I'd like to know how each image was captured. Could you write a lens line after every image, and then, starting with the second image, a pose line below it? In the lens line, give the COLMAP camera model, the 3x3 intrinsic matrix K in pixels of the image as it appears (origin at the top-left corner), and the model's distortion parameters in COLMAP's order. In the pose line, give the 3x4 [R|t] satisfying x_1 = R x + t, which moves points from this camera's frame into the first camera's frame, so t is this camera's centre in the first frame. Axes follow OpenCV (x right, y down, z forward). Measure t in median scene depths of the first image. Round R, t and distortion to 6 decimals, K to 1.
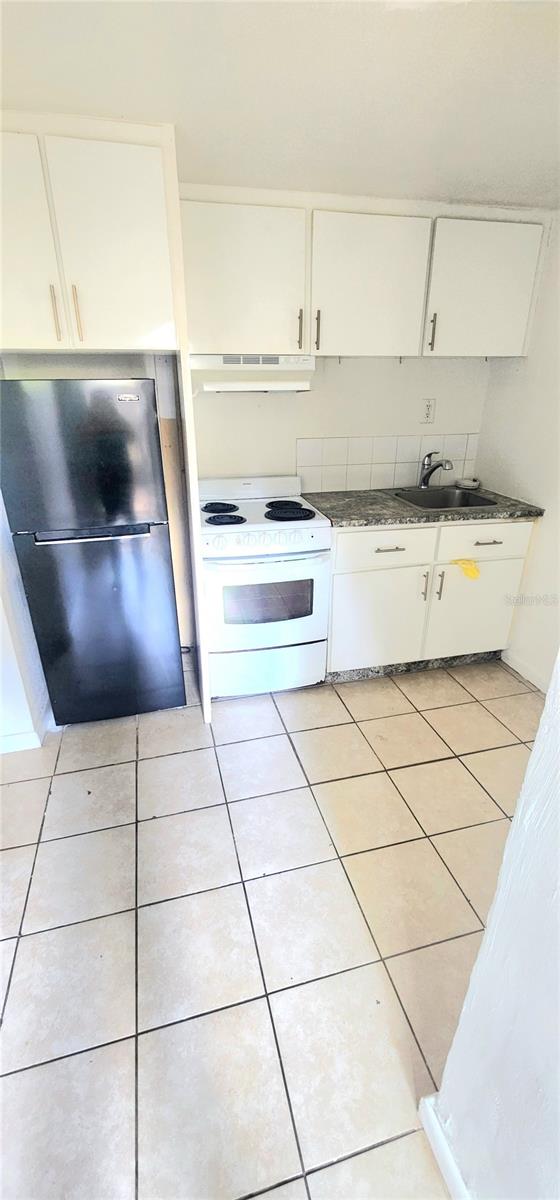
lens RADIAL K [[496.2, 0, 278.7], [0, 496.2, 598.2], [0, 0, 1]] dist [-0.002847, 0.001655]
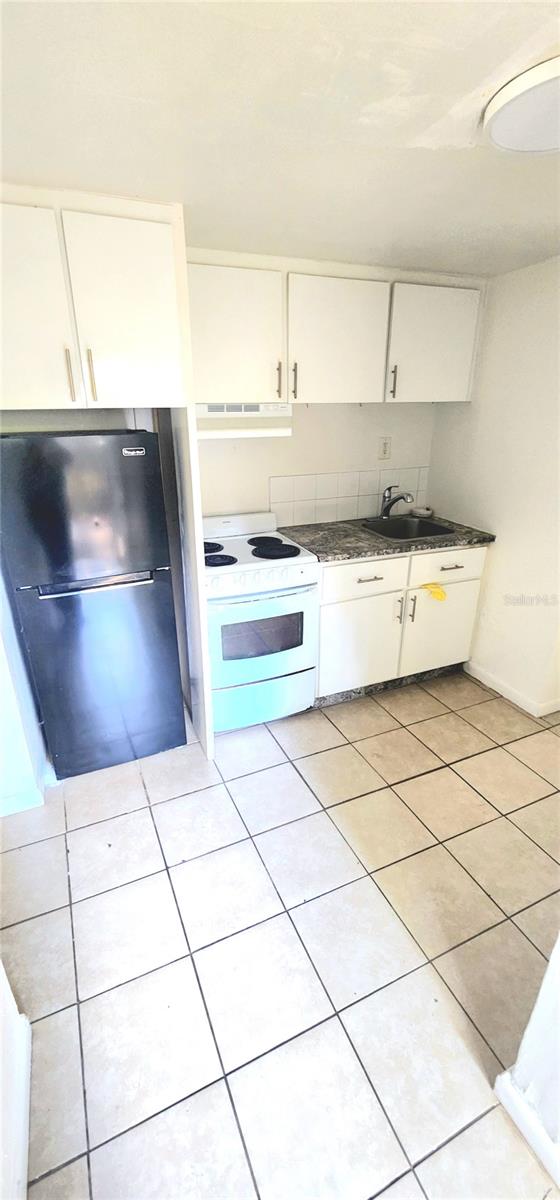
lens RADIAL K [[496.2, 0, 281.2], [0, 496.2, 602.1], [0, 0, 1]] dist [-0.002847, 0.001655]
pose [[0.985731, -0.063611, 0.155844, -0.145255], [0.067640, 0.997495, -0.020682, -0.042031], [-0.154138, 0.030928, 0.987565, -0.038878]]
